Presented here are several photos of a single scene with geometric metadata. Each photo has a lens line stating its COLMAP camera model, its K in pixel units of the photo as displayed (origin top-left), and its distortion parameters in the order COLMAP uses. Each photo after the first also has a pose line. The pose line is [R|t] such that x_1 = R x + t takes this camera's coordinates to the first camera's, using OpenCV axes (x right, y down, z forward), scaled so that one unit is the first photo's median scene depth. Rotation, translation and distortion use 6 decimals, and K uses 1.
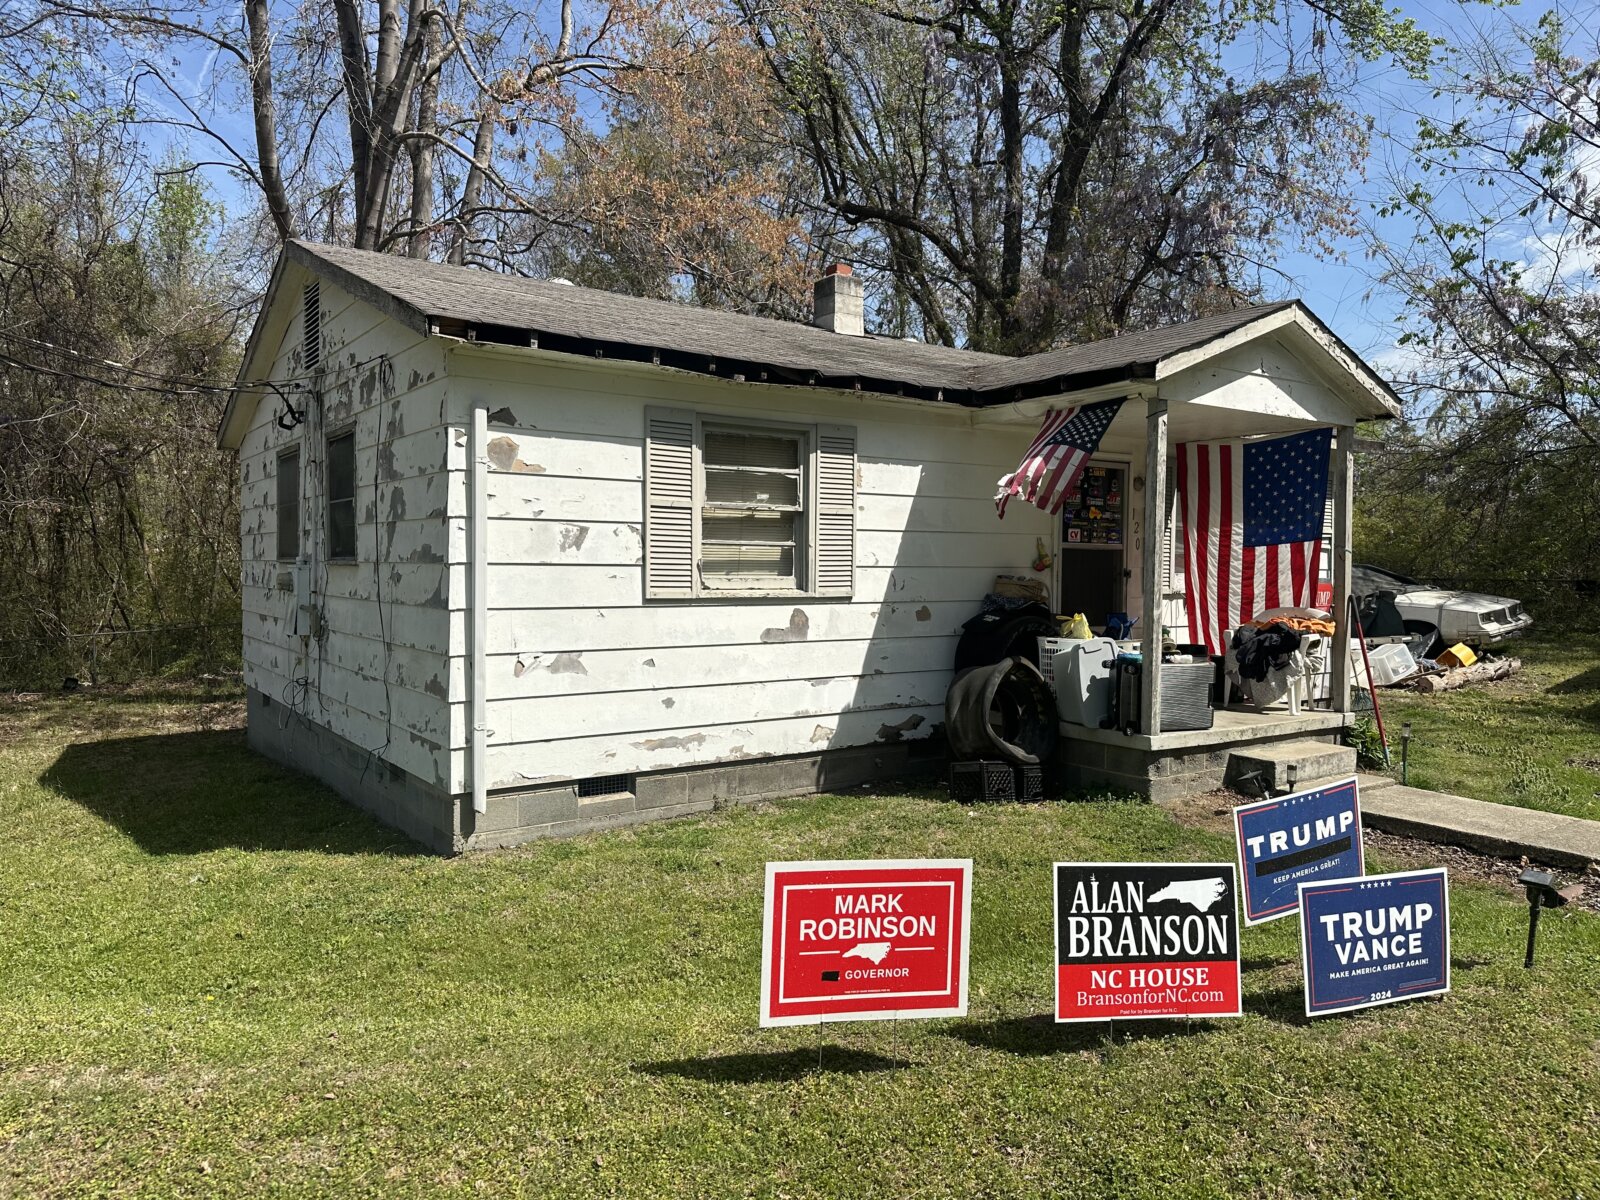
lens RADIAL K [[1102.0, 0, 800.0], [0, 1102.0, 600.0], [0, 0, 1]] dist [0.242082, -0.348560]
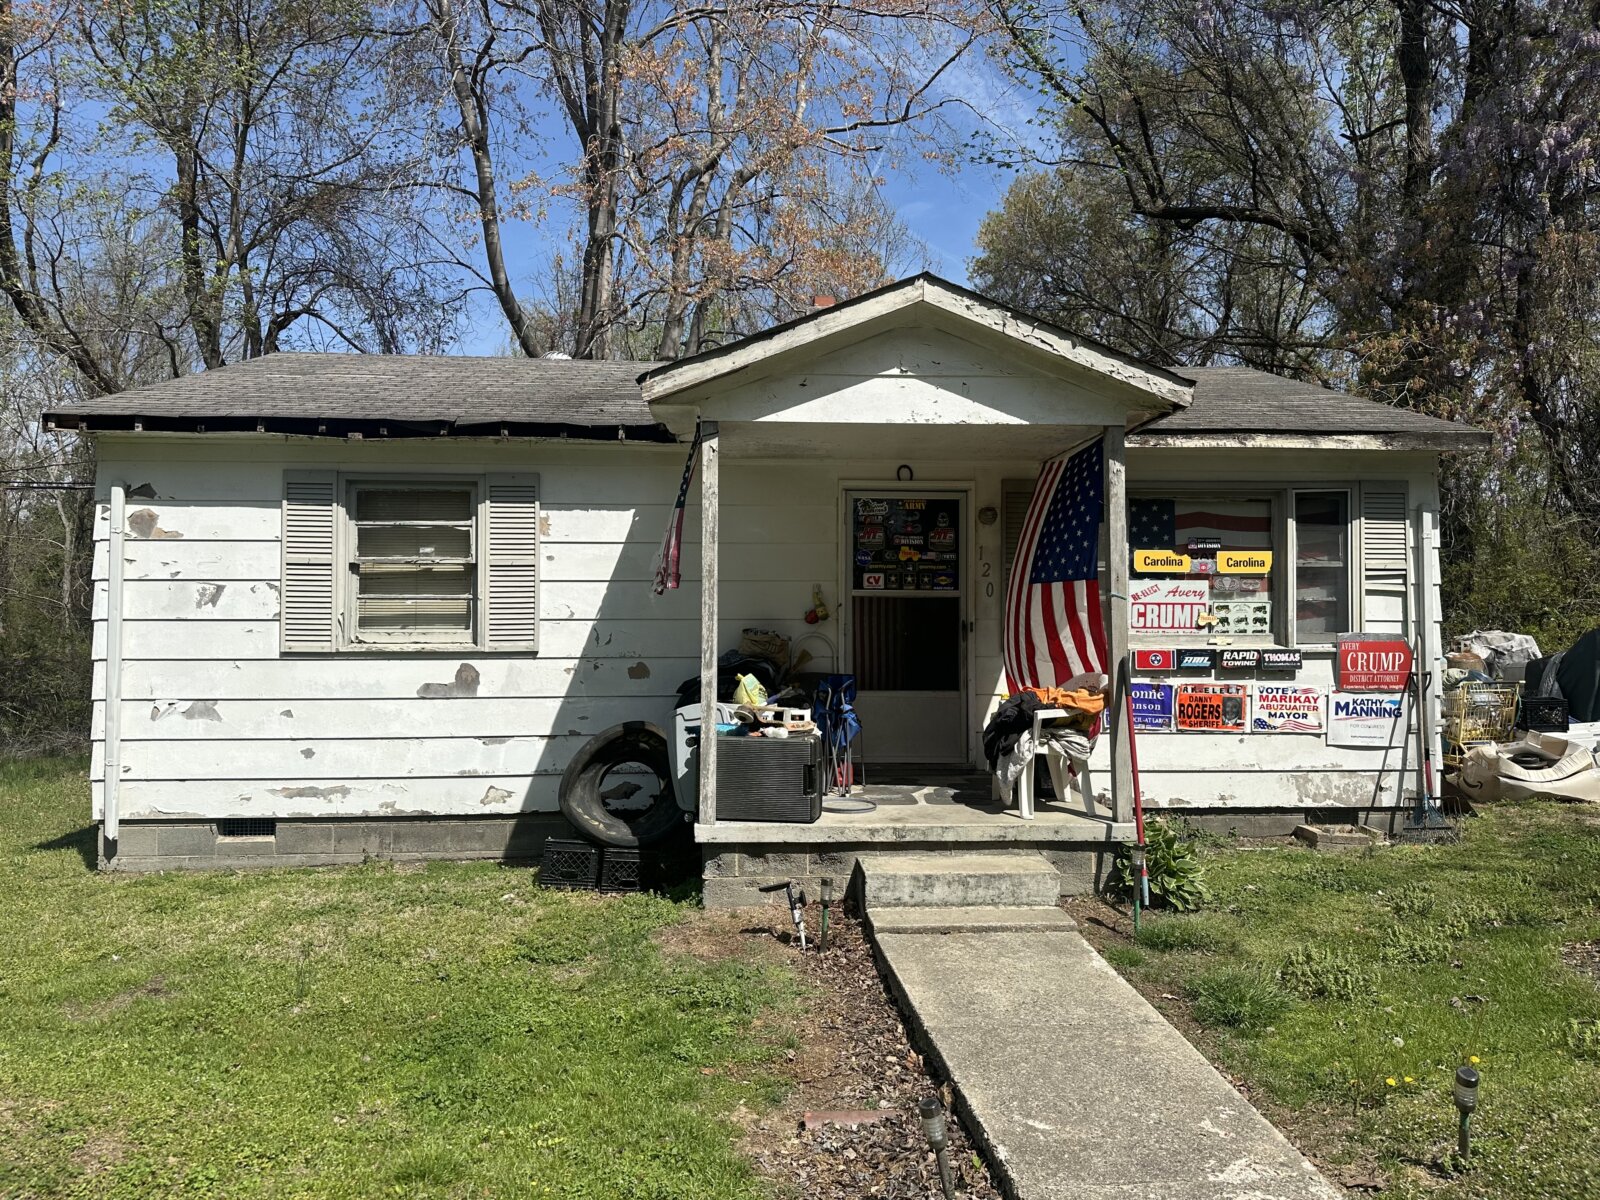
lens RADIAL K [[1102.0, 0, 800.0], [0, 1102.0, 600.0], [0, 0, 1]] dist [0.242082, -0.348560]
pose [[0.832525, -0.014049, -0.553809, 0.818602], [-0.012340, 0.998960, -0.043891, -0.008425], [0.553850, 0.043374, 0.831486, 0.350703]]
